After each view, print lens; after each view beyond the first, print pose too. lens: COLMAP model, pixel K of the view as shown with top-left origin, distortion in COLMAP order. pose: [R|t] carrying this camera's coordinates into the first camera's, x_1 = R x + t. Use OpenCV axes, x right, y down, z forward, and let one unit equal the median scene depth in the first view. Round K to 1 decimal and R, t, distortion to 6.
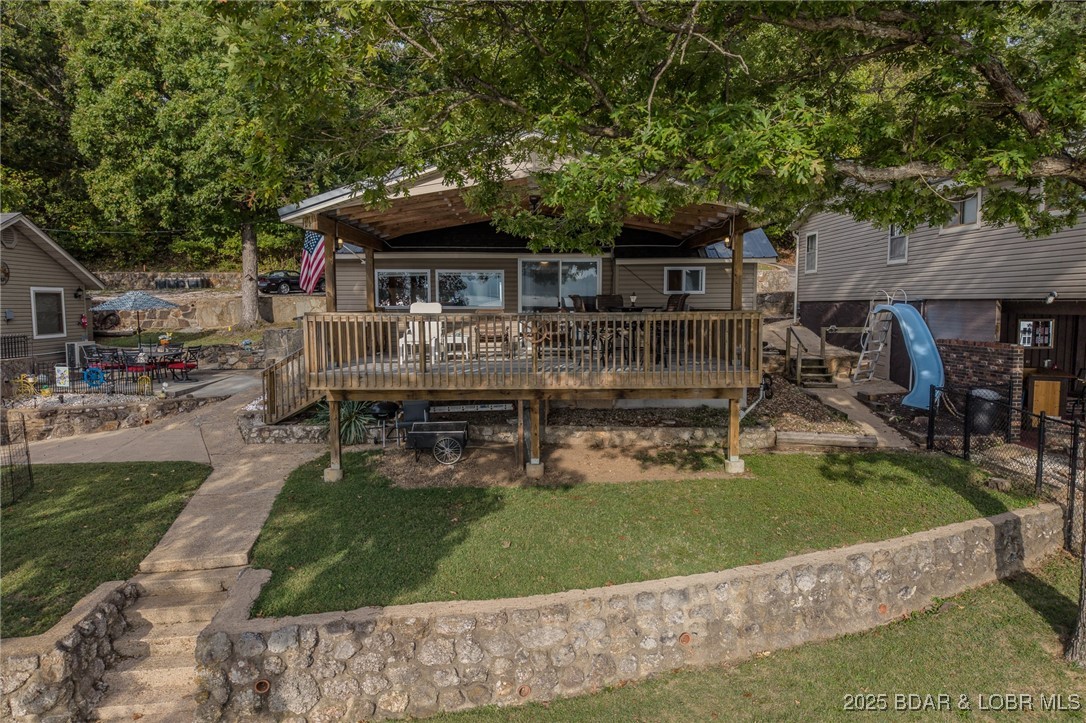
lens RADIAL K [[724.1, 0, 543.0], [0, 724.1, 361.5], [0, 0, 1]] dist [0.035632, -0.031058]
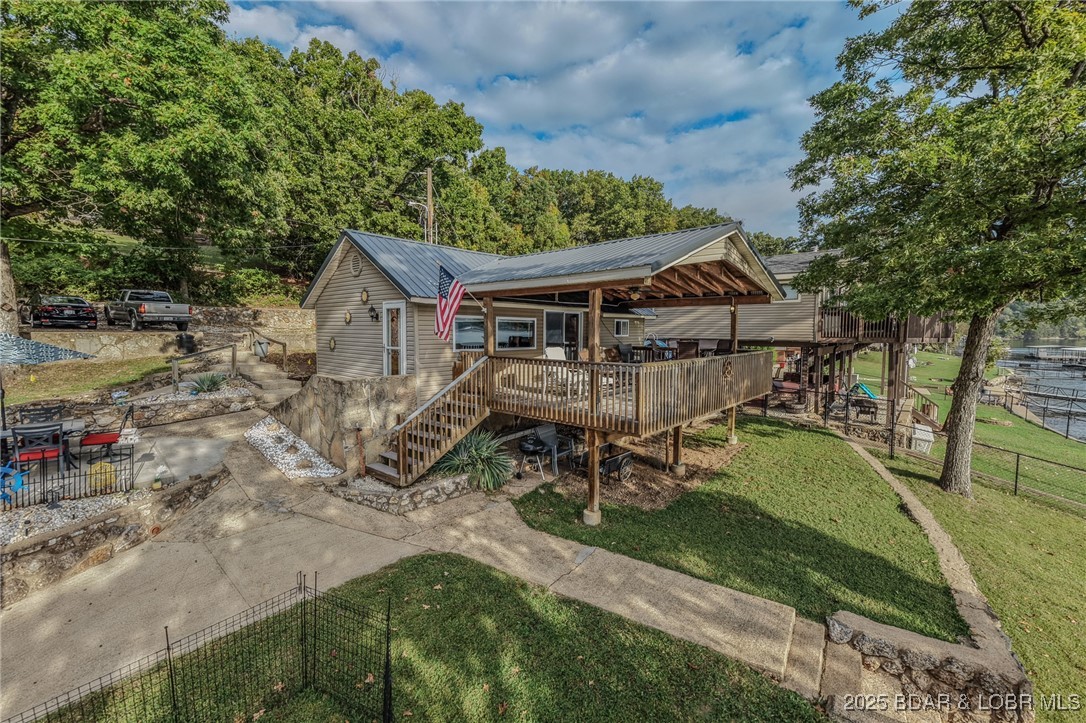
lens RADIAL K [[447.8, 0, 543.0], [0, 447.8, 361.5], [0, 0, 1]] dist [0.000801, 0.000121]
pose [[0.669675, -0.044295, 0.741332, -0.830221], [0.052517, 0.998545, 0.012223, -0.079975], [-0.740795, 0.030747, 0.671027, 0.631077]]
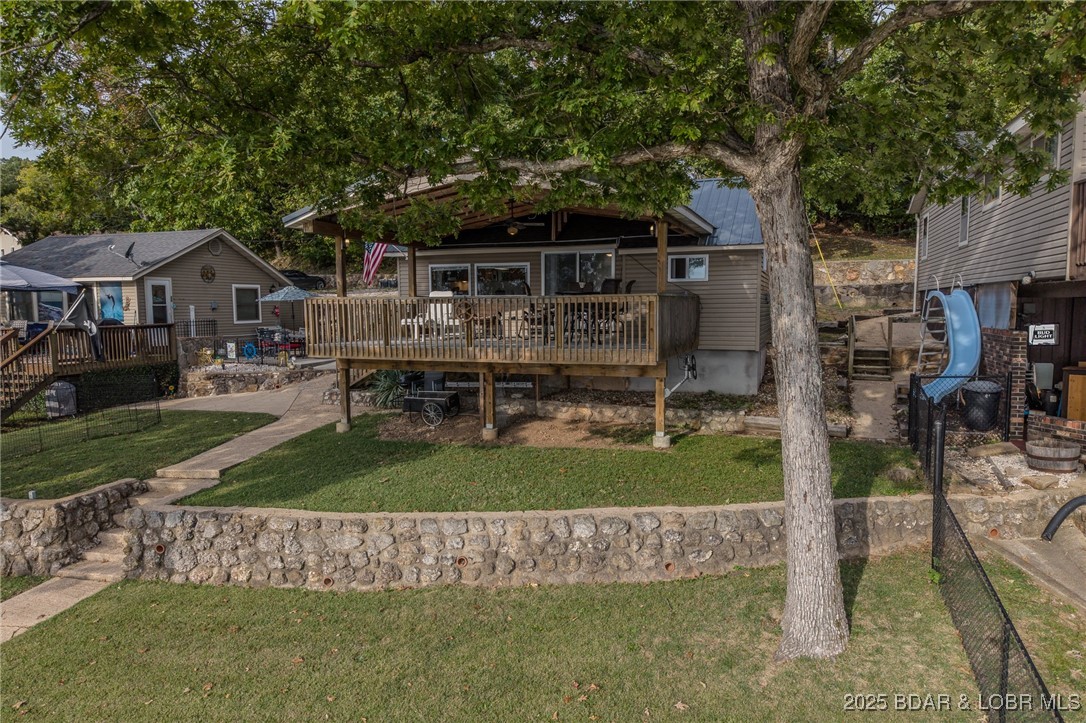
lens RADIAL K [[724.1, 0, 543.0], [0, 724.1, 361.5], [0, 0, 1]] dist [0.035632, -0.031058]
pose [[0.933236, 0.025697, -0.358343, 0.492534], [-0.025571, 0.999660, 0.005090, 0.027237], [0.358352, 0.004413, 0.933576, -0.048836]]
